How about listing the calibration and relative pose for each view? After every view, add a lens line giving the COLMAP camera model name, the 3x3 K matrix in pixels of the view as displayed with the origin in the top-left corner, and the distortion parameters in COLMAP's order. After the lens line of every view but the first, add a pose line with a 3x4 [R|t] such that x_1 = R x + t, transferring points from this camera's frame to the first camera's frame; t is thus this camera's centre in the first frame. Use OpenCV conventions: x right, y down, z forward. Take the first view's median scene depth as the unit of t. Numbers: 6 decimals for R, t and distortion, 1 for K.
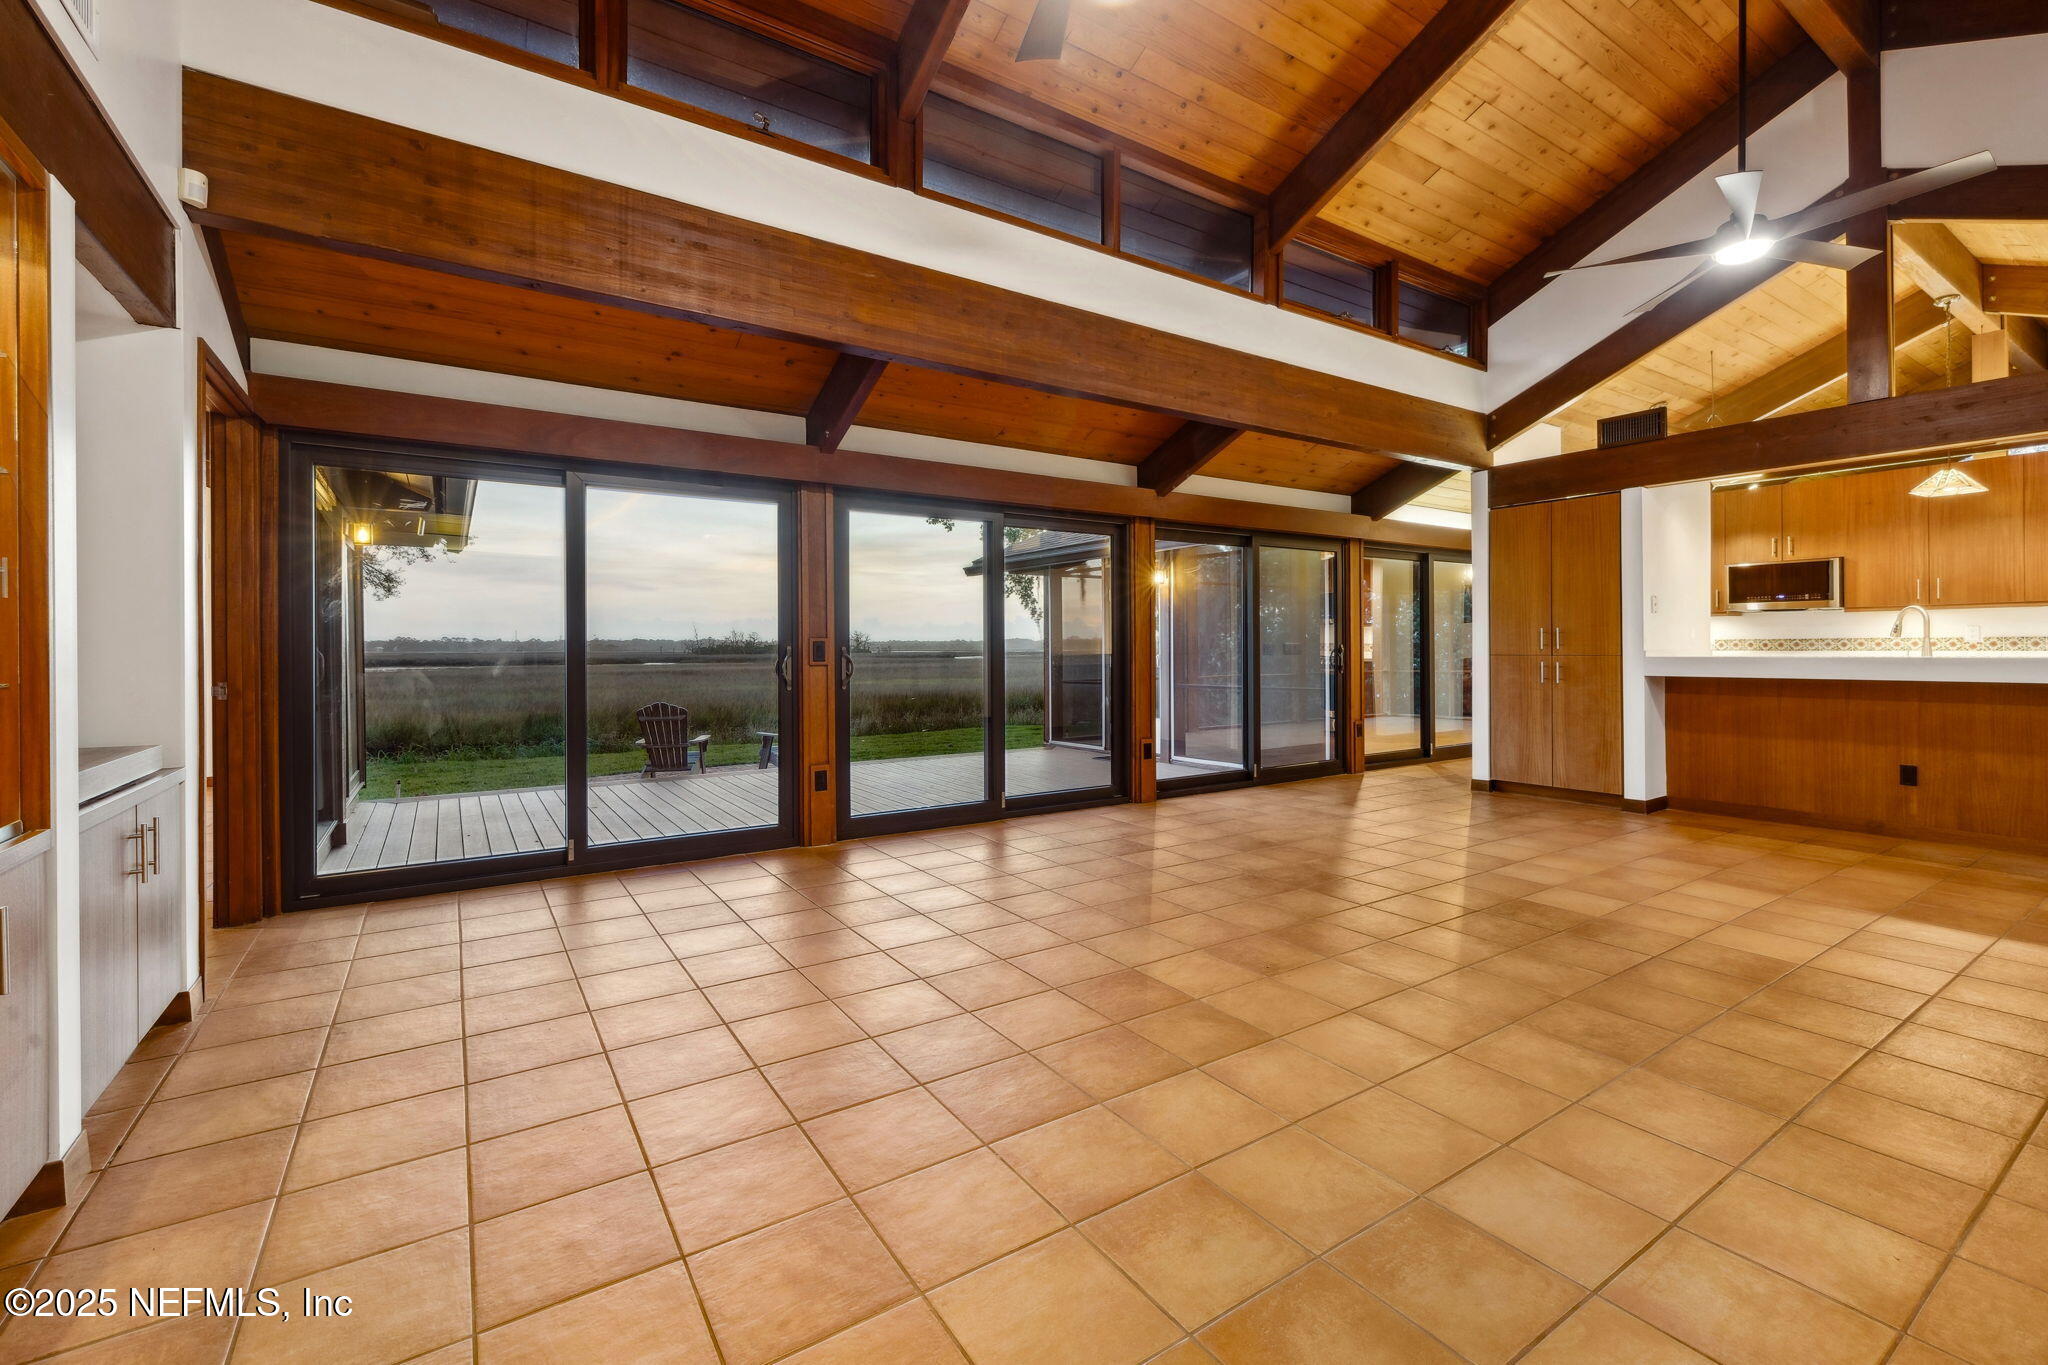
lens RADIAL K [[872.1, 0, 1020.7], [0, 872.1, 652.2], [0, 0, 1]] dist [0.001612, -0.000935]
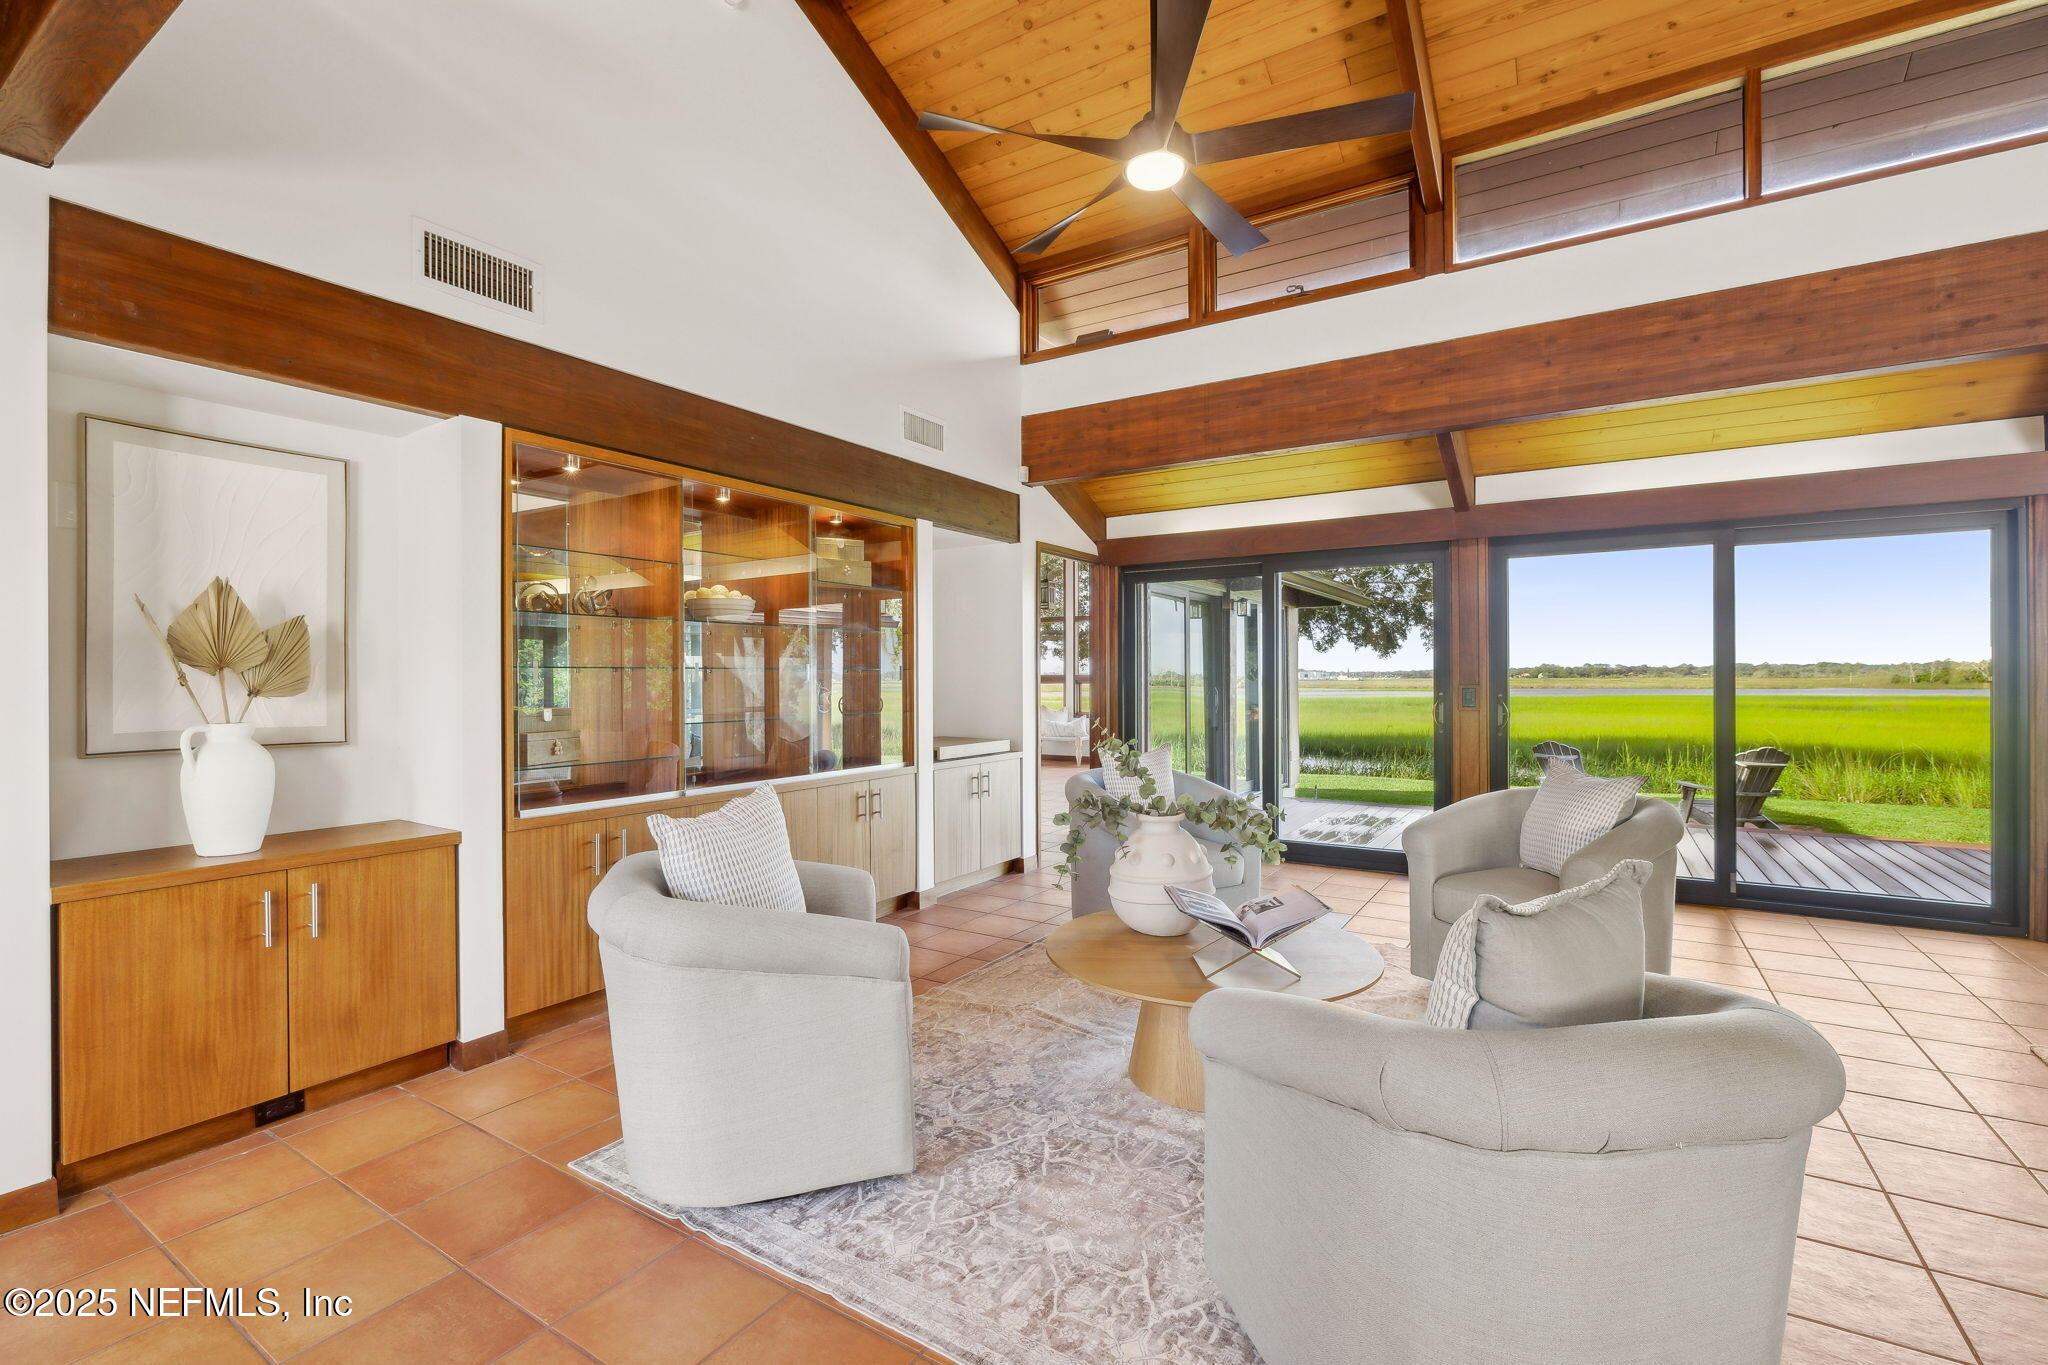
lens RADIAL K [[900.4, 0, 1024.0], [0, 900.4, 682.5], [0, 0, 1]] dist [-0.002024, 0.000138]
pose [[0.409162, 0.007228, -0.912433, 0.556590], [-0.005433, 0.999970, 0.005485, -0.023446], [0.912445, 0.002713, 0.409190, 0.065188]]
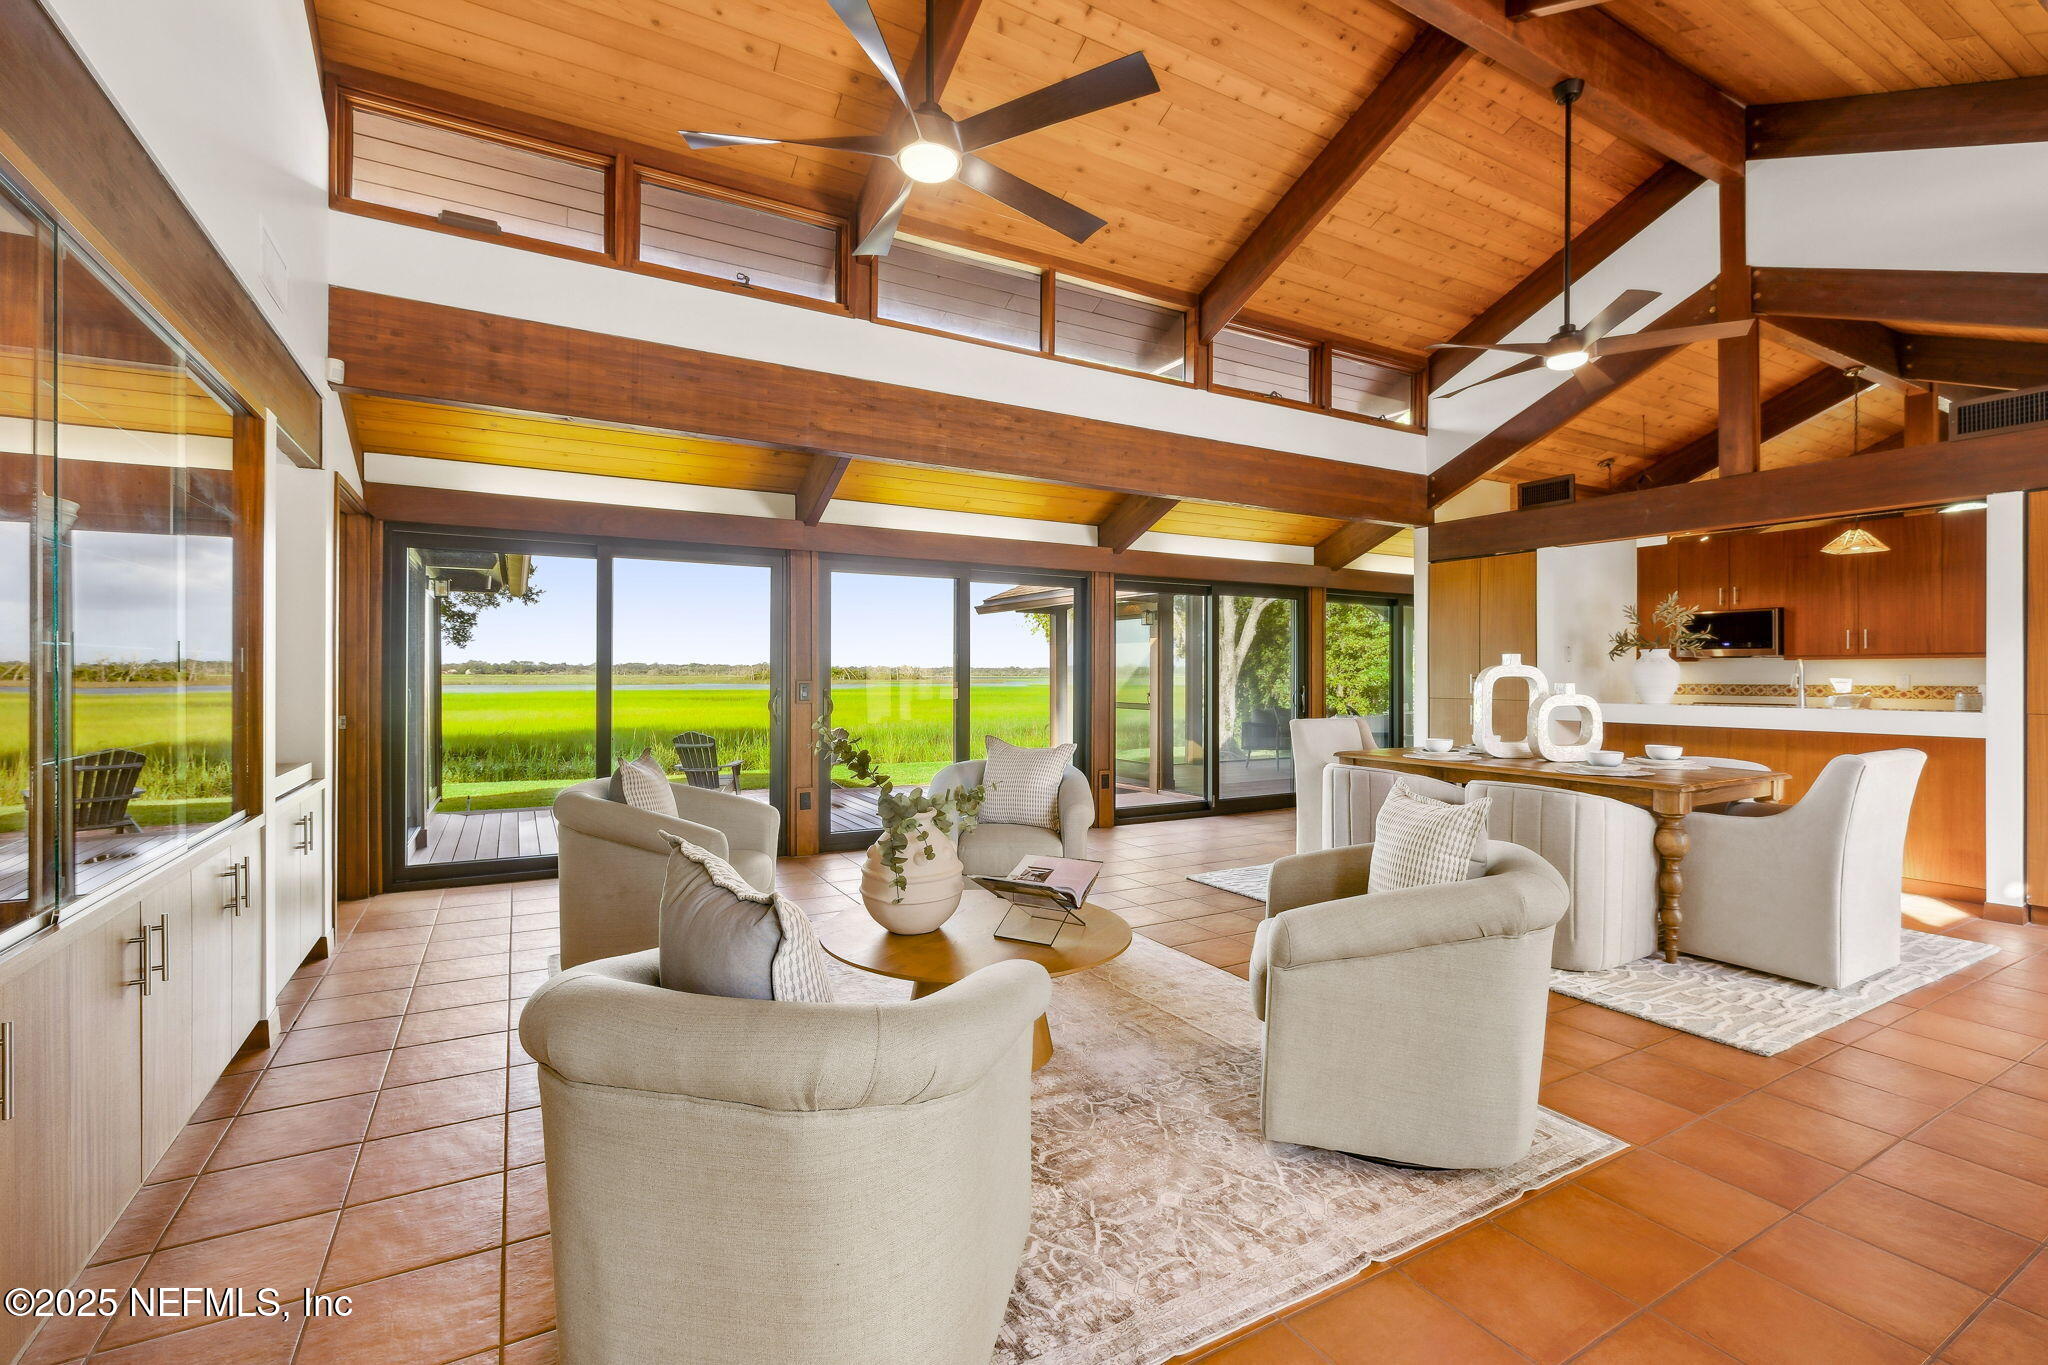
lens RADIAL K [[893.2, 0, 1006.2], [0, 893.2, 681.9], [0, 0, 1]] dist [-0.009098, 0.000309]
pose [[0.996981, 0.008532, -0.077174, 0.140060], [-0.008510, 0.999964, 0.000616, -0.018474], [0.077177, 0.000043, 0.997017, -0.194394]]
